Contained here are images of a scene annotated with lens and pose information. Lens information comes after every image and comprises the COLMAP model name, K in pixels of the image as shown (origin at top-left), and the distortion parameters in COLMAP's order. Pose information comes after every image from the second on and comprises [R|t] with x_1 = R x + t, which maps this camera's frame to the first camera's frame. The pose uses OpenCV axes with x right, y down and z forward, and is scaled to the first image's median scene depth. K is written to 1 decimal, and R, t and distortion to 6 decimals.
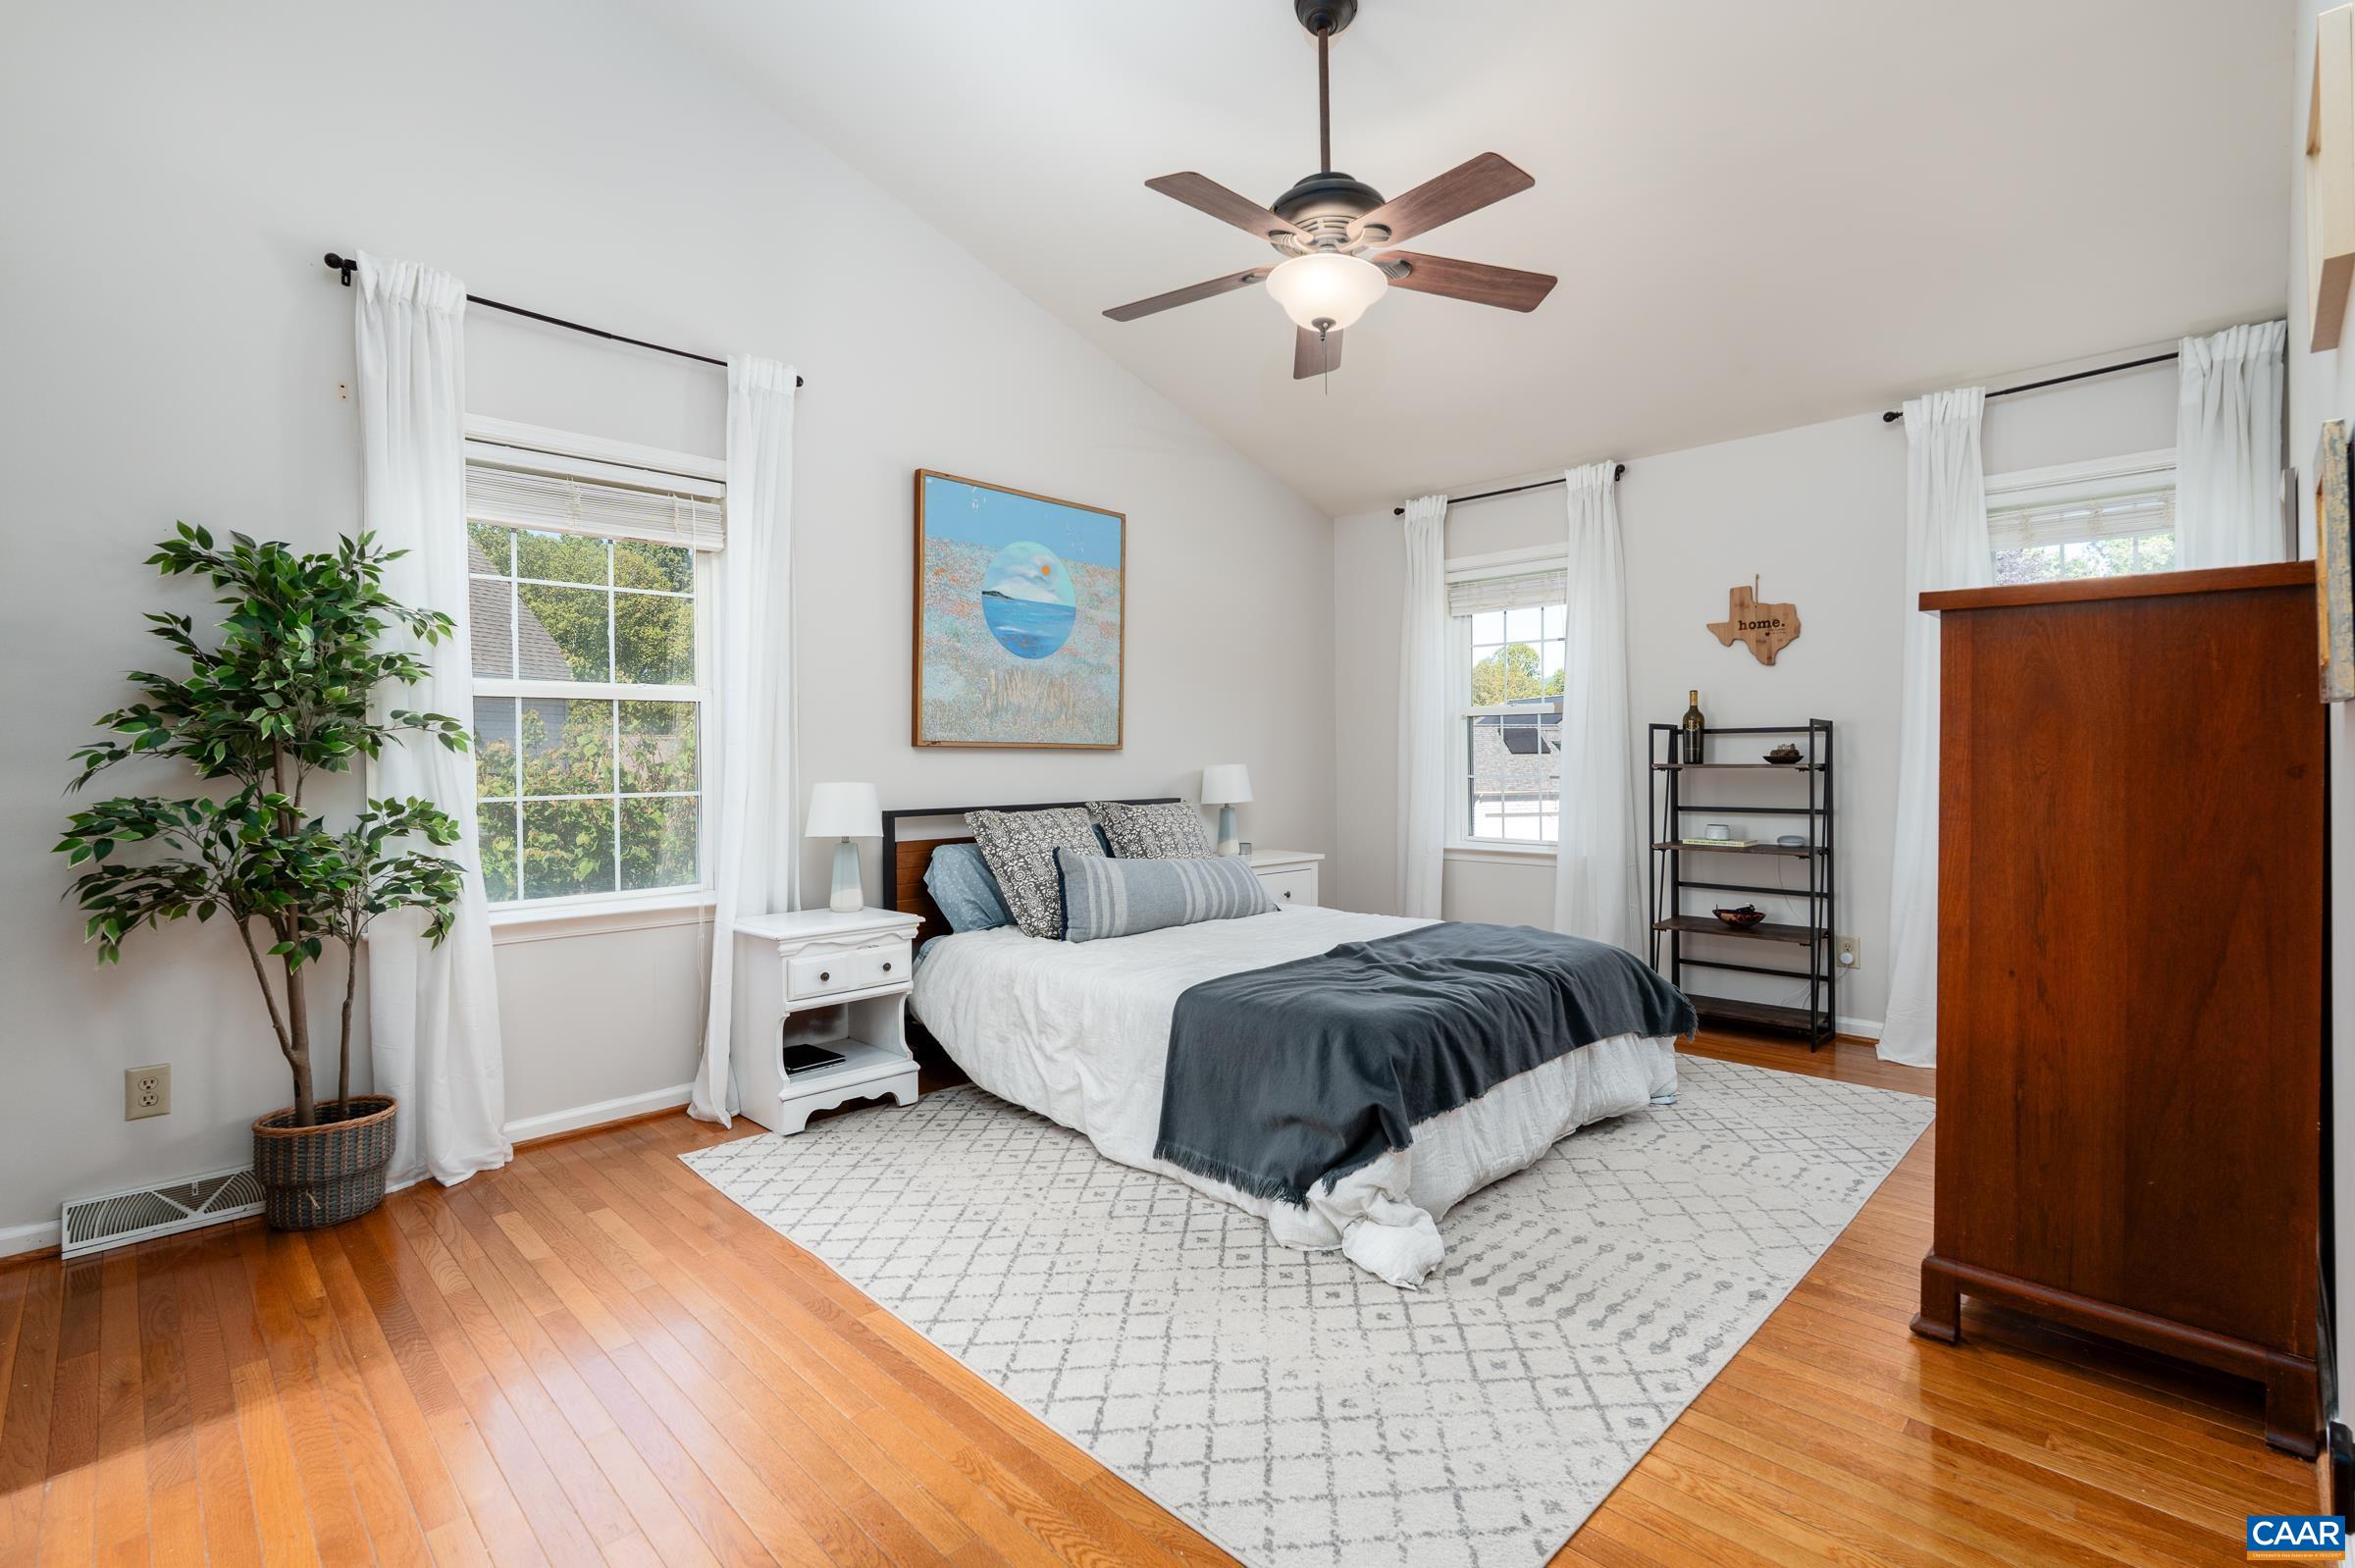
lens RADIAL K [[1067.8, 0, 1174.7], [0, 1067.8, 757.6], [0, 0, 1]] dist [-0.004178, -0.000610]
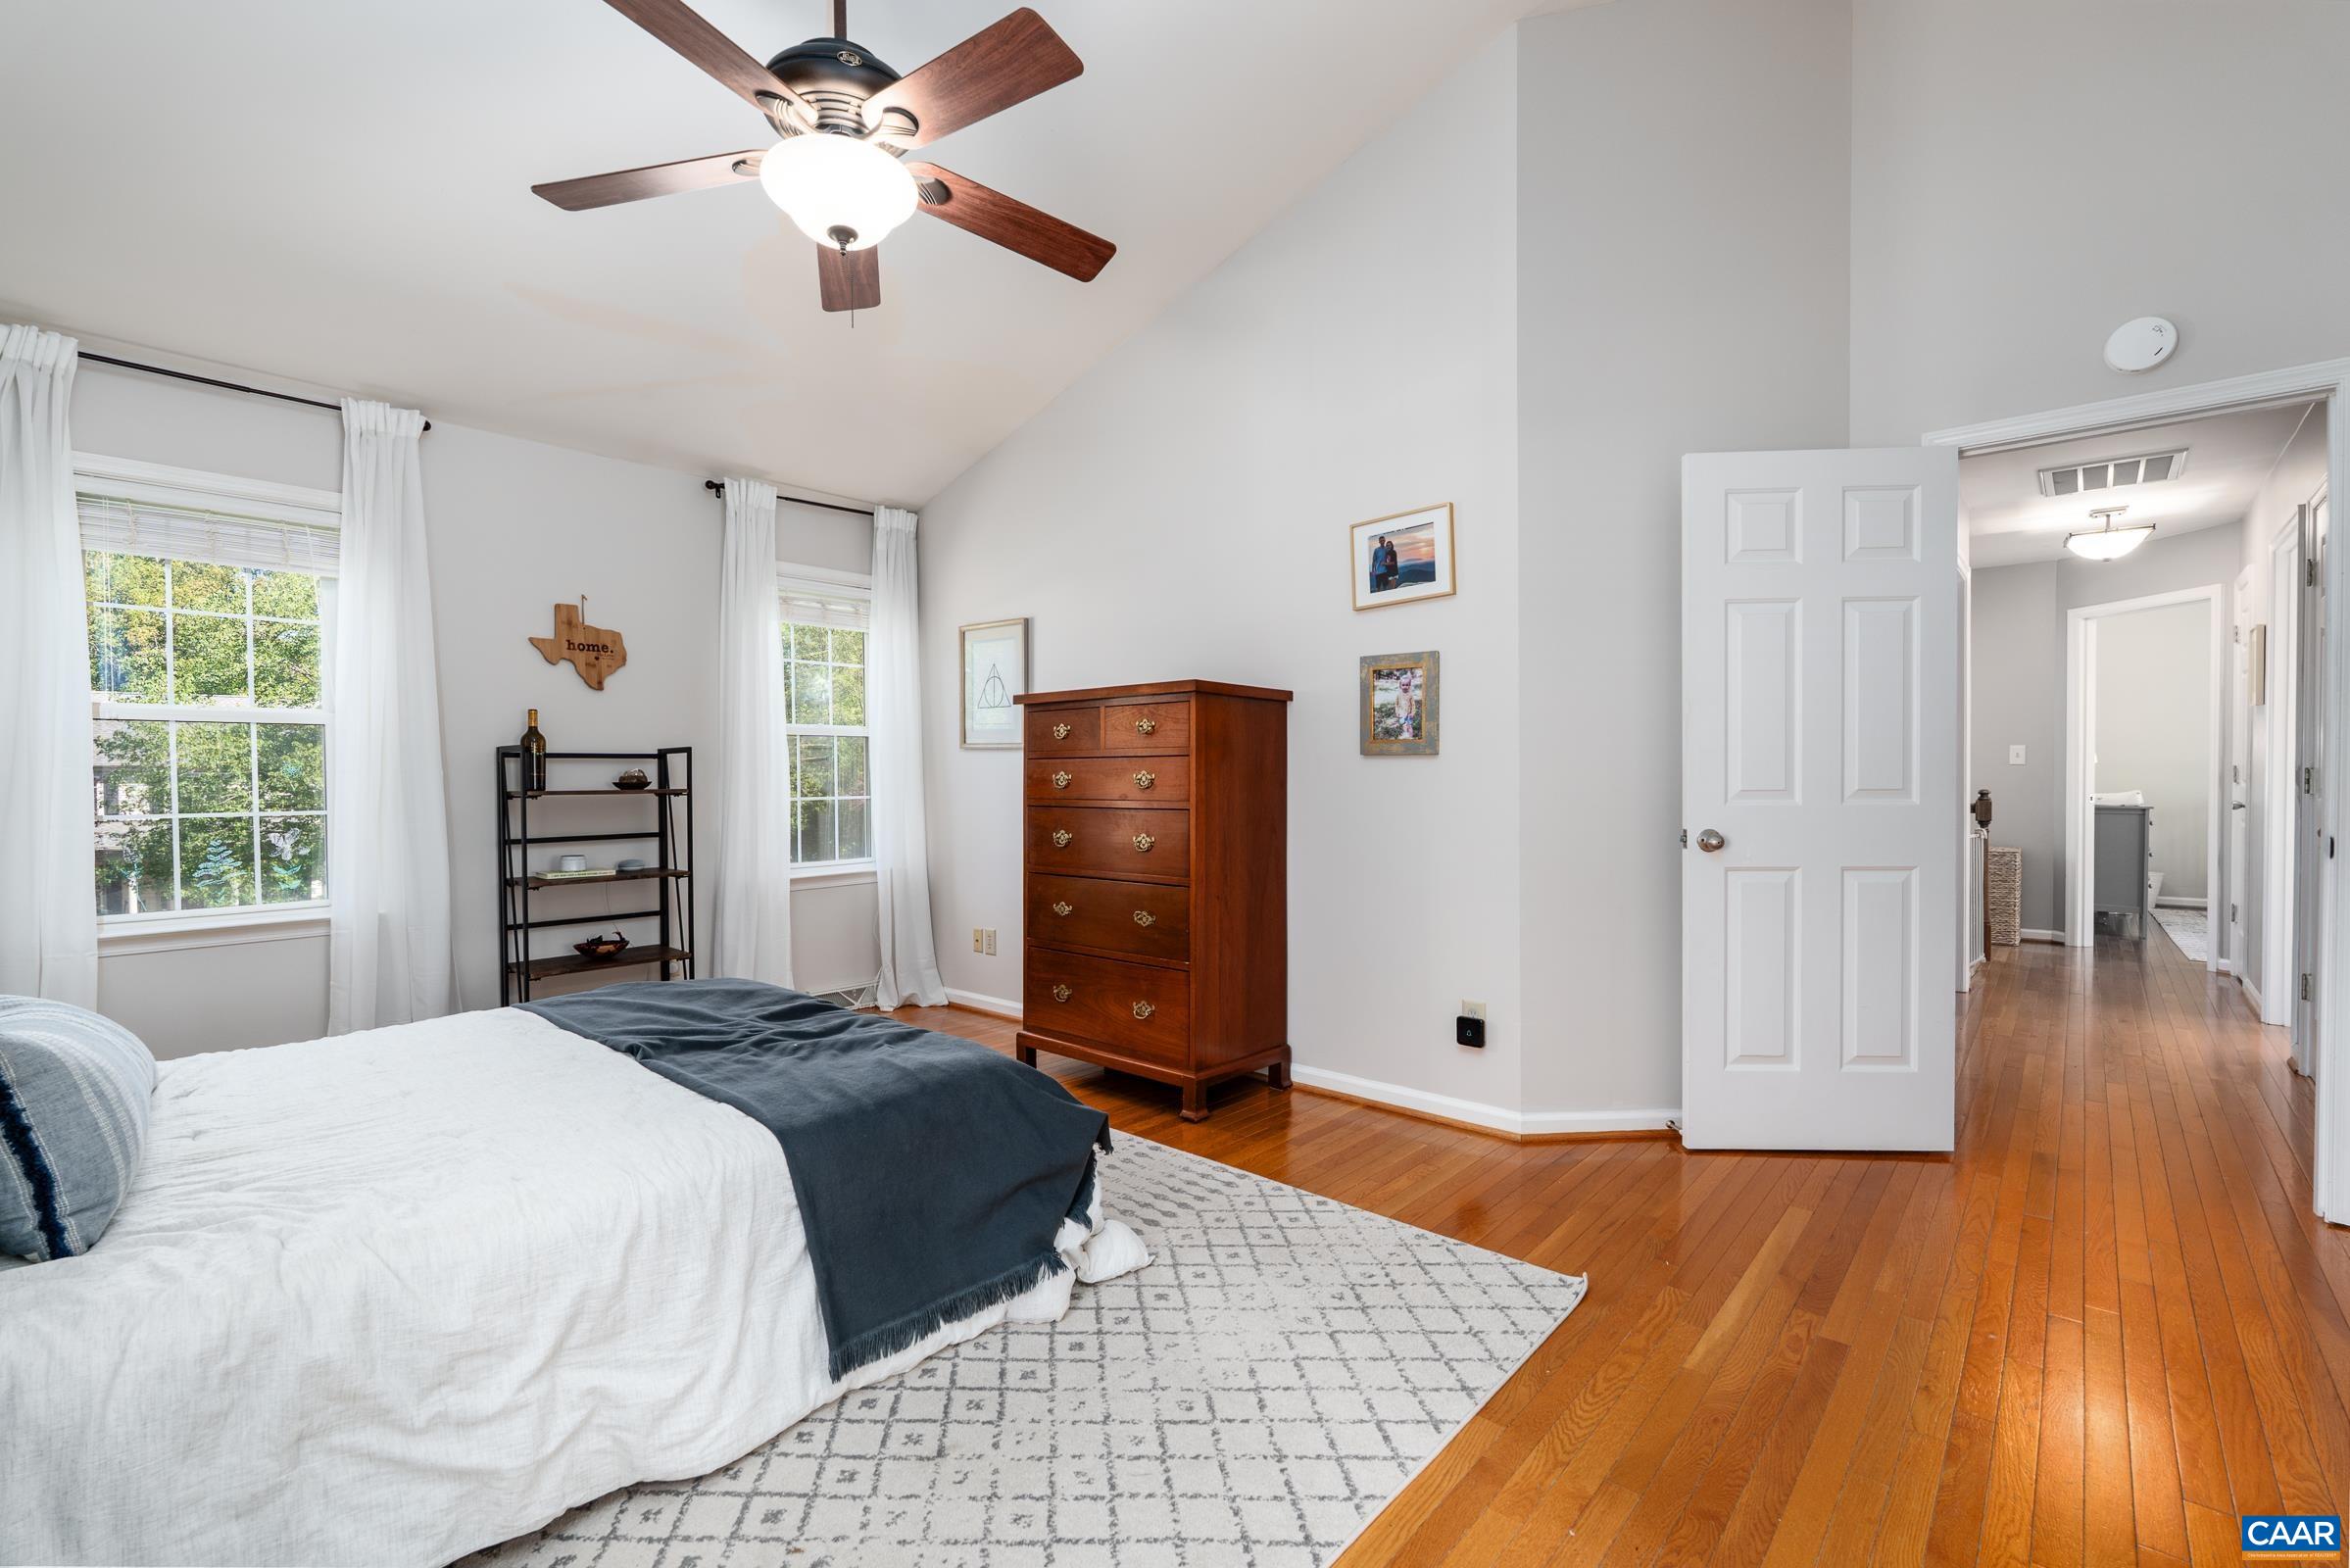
lens RADIAL K [[1026.8, 0, 1175.0], [0, 1026.8, 784.0], [0, 0, 1]] dist [-0.000727, 0.000128]
pose [[-0.060918, -0.001724, 0.998141, -0.662987], [0.008197, 0.999964, 0.002228, 0.004120], [-0.998109, 0.008318, -0.060902, 0.820628]]
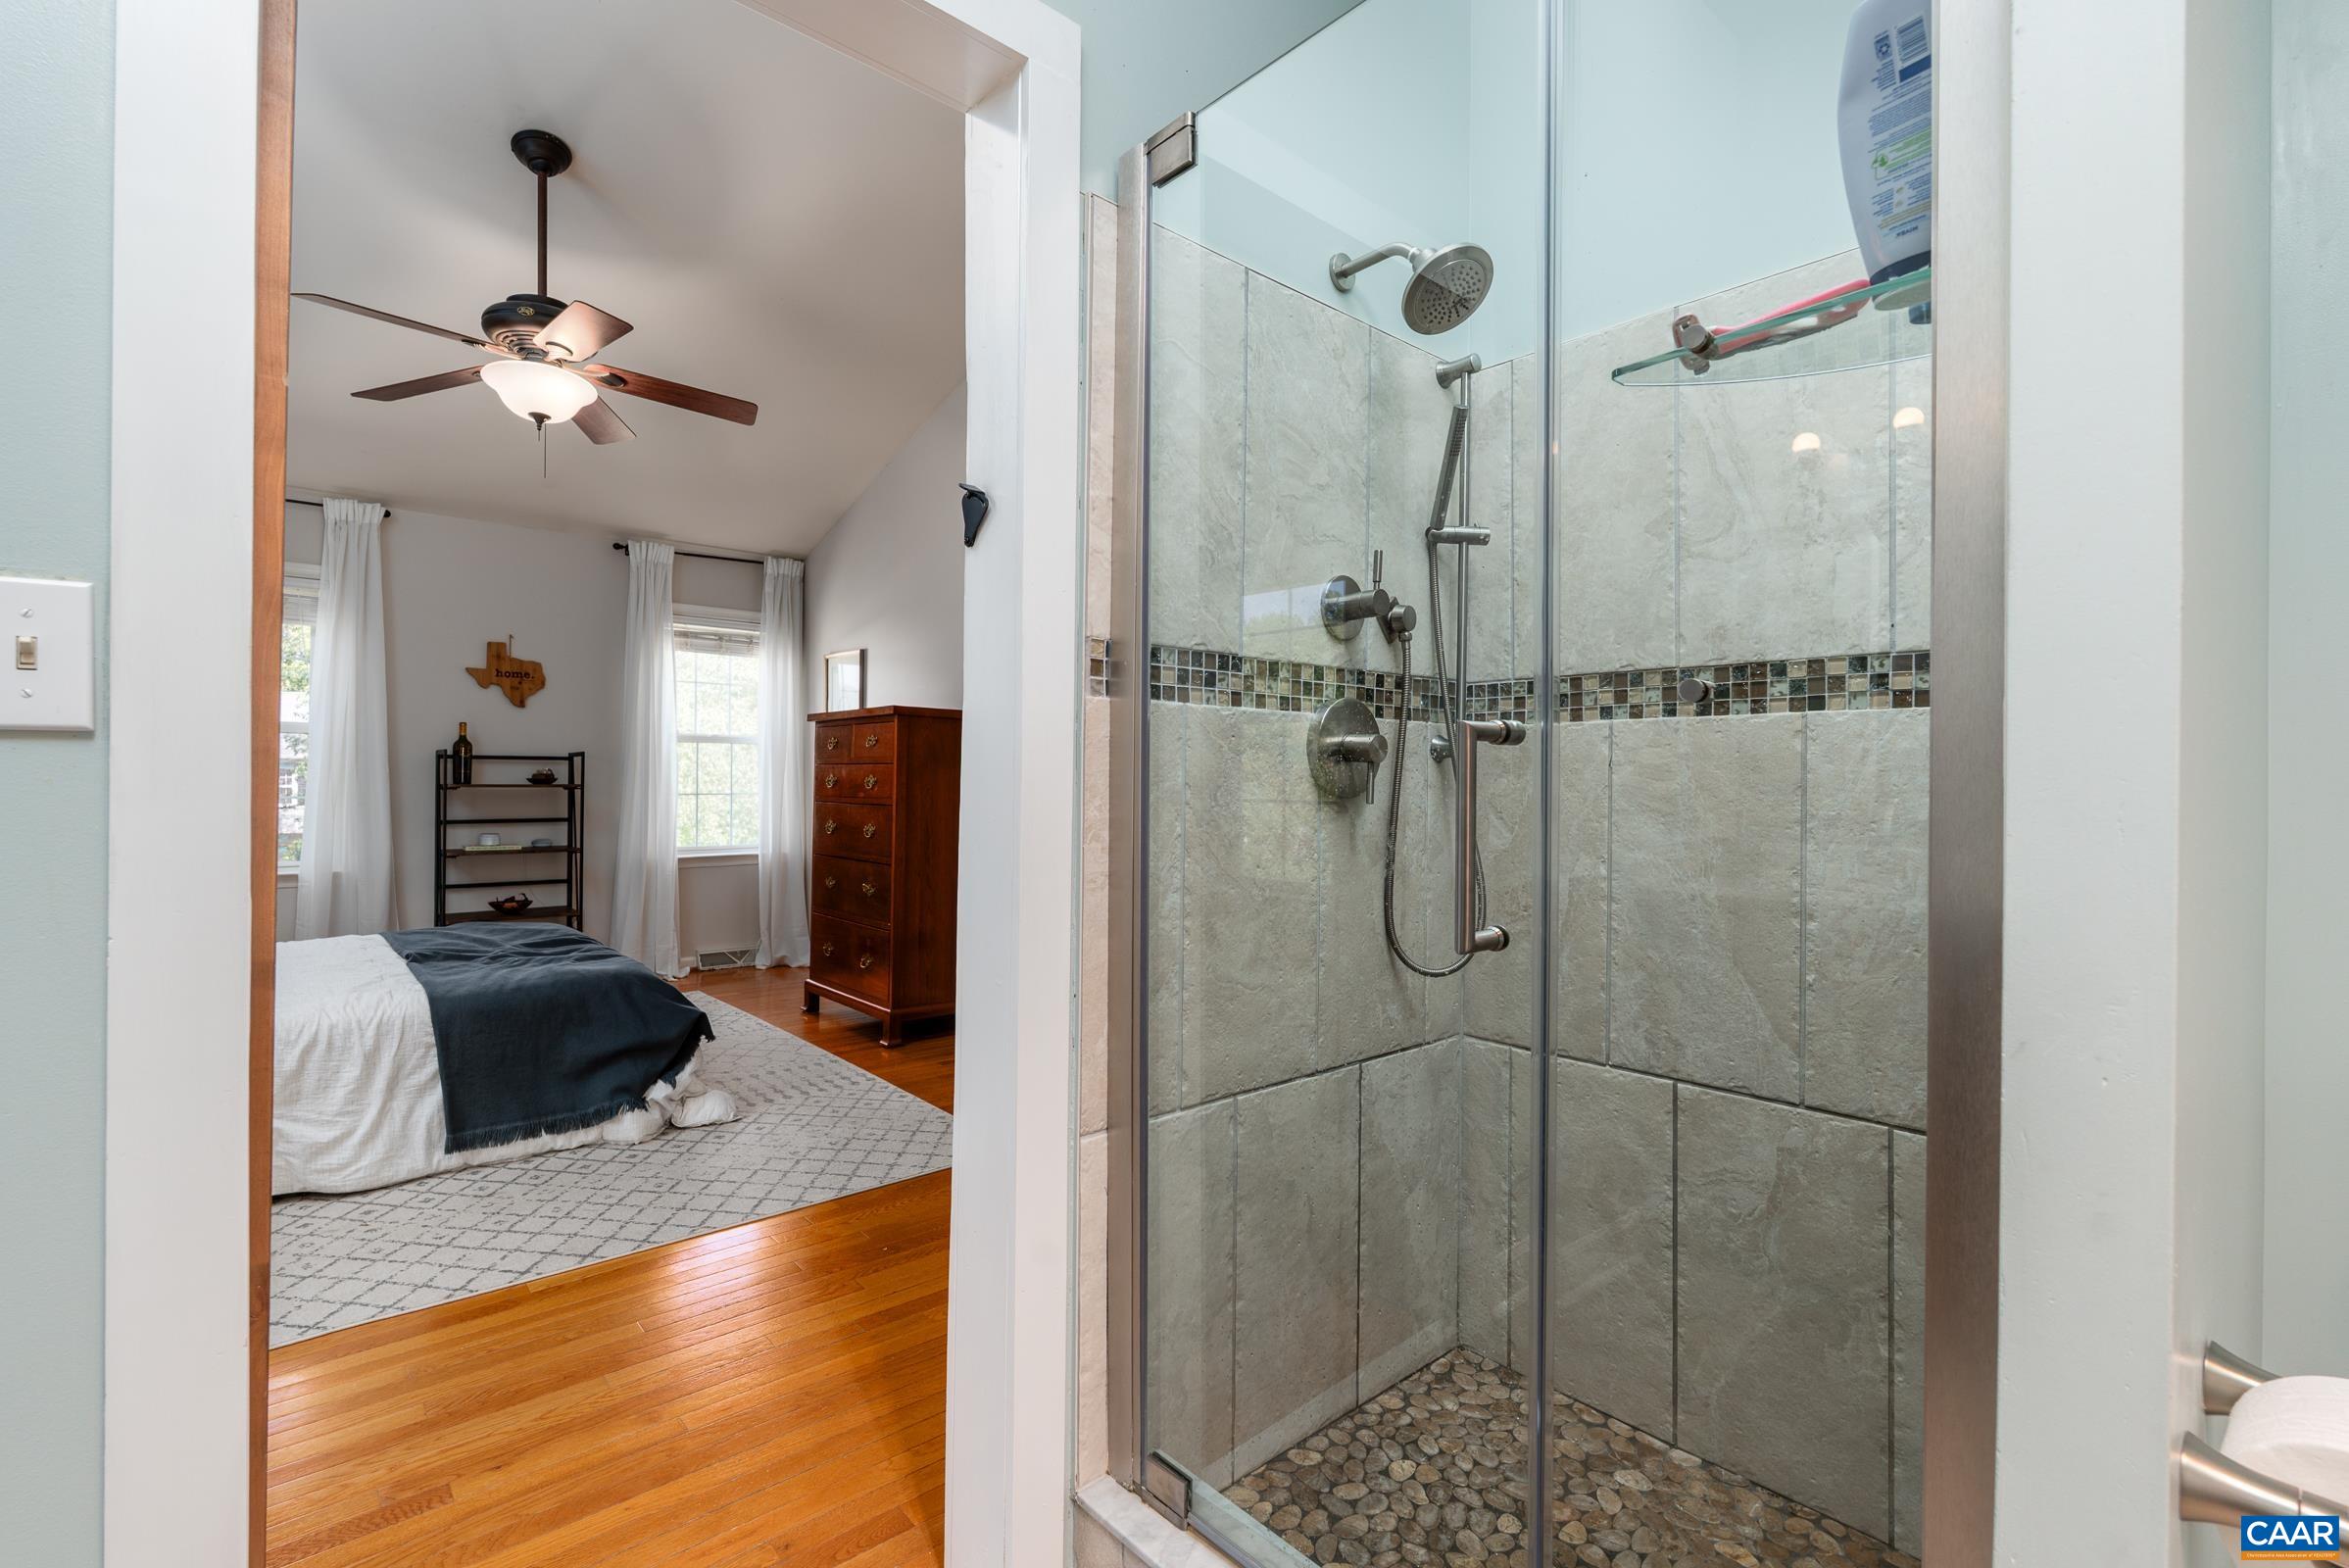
lens RADIAL K [[1042.6, 0, 1179.6], [0, 1042.6, 769.1], [0, 0, 1]] dist [-0.003364, -0.000217]
pose [[0.055764, 0.016644, 0.998305, -1.011726], [-0.006584, 0.999845, -0.016302, 0.004444], [-0.998422, -0.005664, 0.055865, 0.215575]]
